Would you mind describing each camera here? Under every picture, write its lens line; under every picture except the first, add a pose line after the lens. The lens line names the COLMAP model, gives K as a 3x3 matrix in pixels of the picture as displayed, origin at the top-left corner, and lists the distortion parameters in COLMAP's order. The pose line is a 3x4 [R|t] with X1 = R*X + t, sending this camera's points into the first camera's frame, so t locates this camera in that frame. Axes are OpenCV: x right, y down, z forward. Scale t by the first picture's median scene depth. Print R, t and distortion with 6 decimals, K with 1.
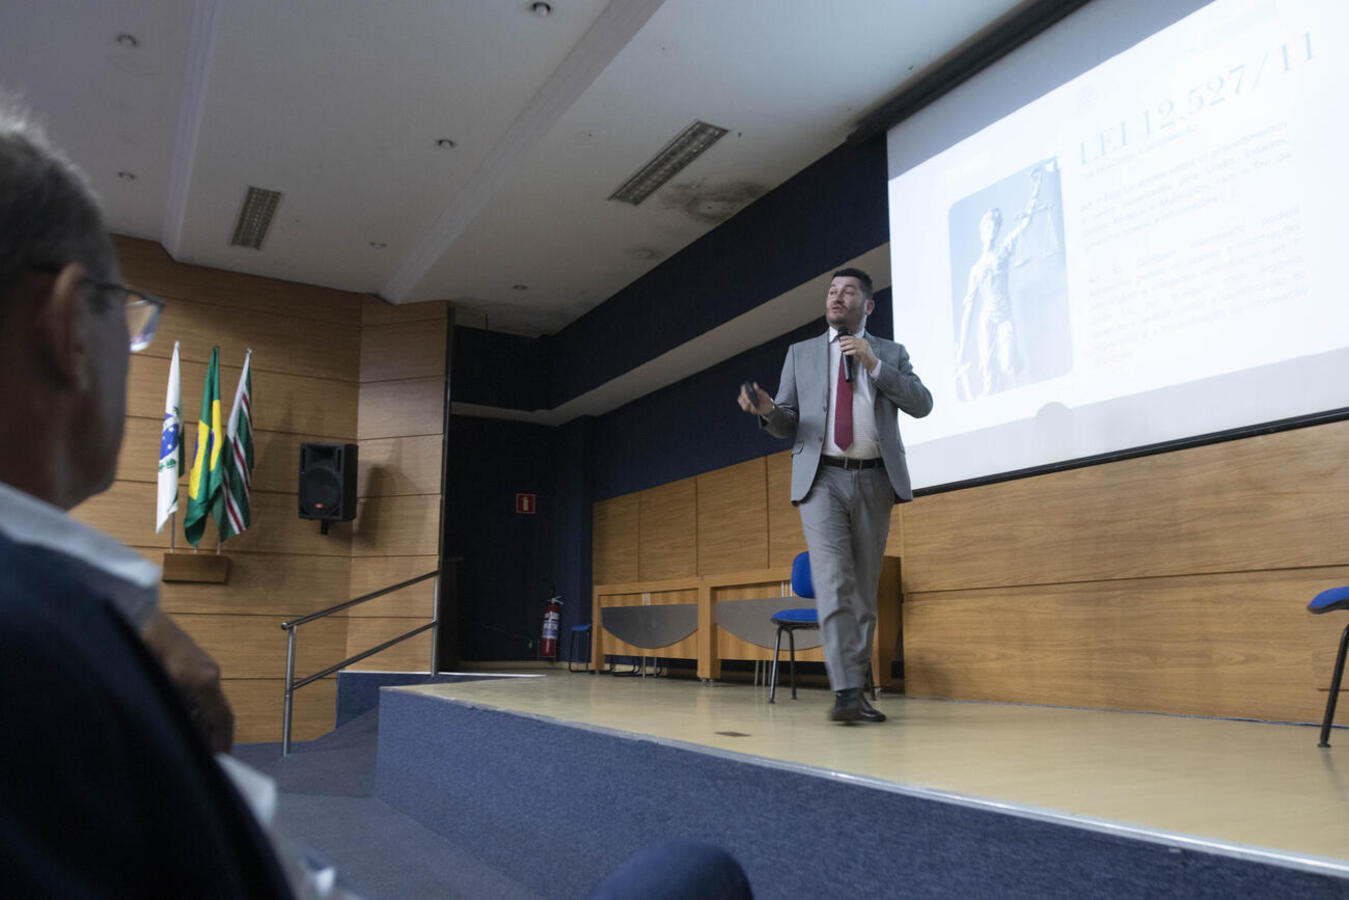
lens RADIAL K [[1021.6, 0, 674.1], [0, 1021.6, 452.7], [0, 0, 1]] dist [-0.010726, -0.002236]
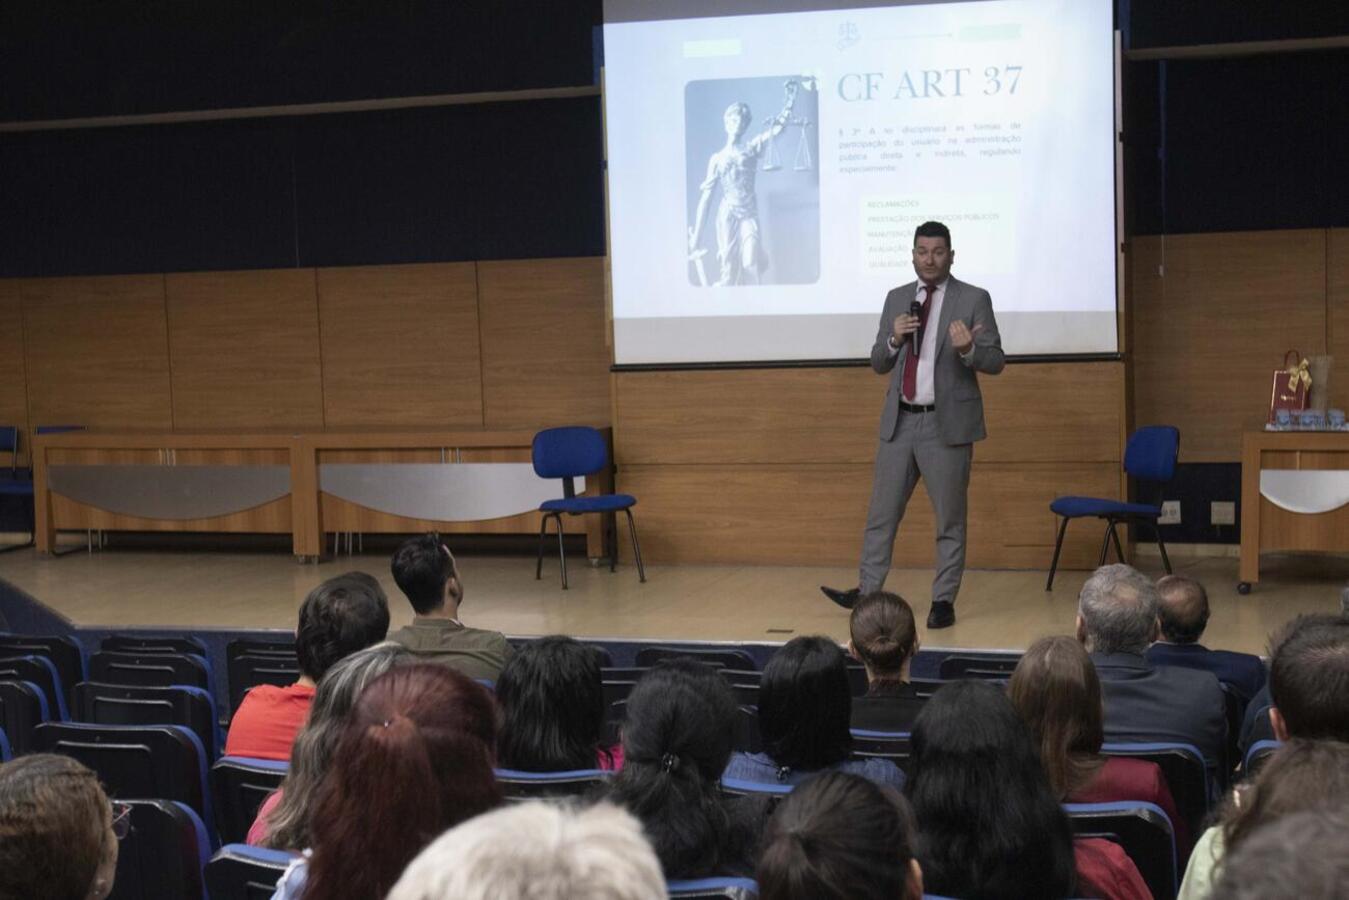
lens RADIAL K [[2195.1, 0, 674.6], [0, 2195.1, 449.9], [0, 0, 1]] dist [0.170417, 0.000000]
pose [[0.756562, -0.082159, 0.648740, -1.227206], [-0.083785, 0.971720, 0.220773, -0.388711], [-0.648532, -0.221383, 0.728283, -0.668740]]
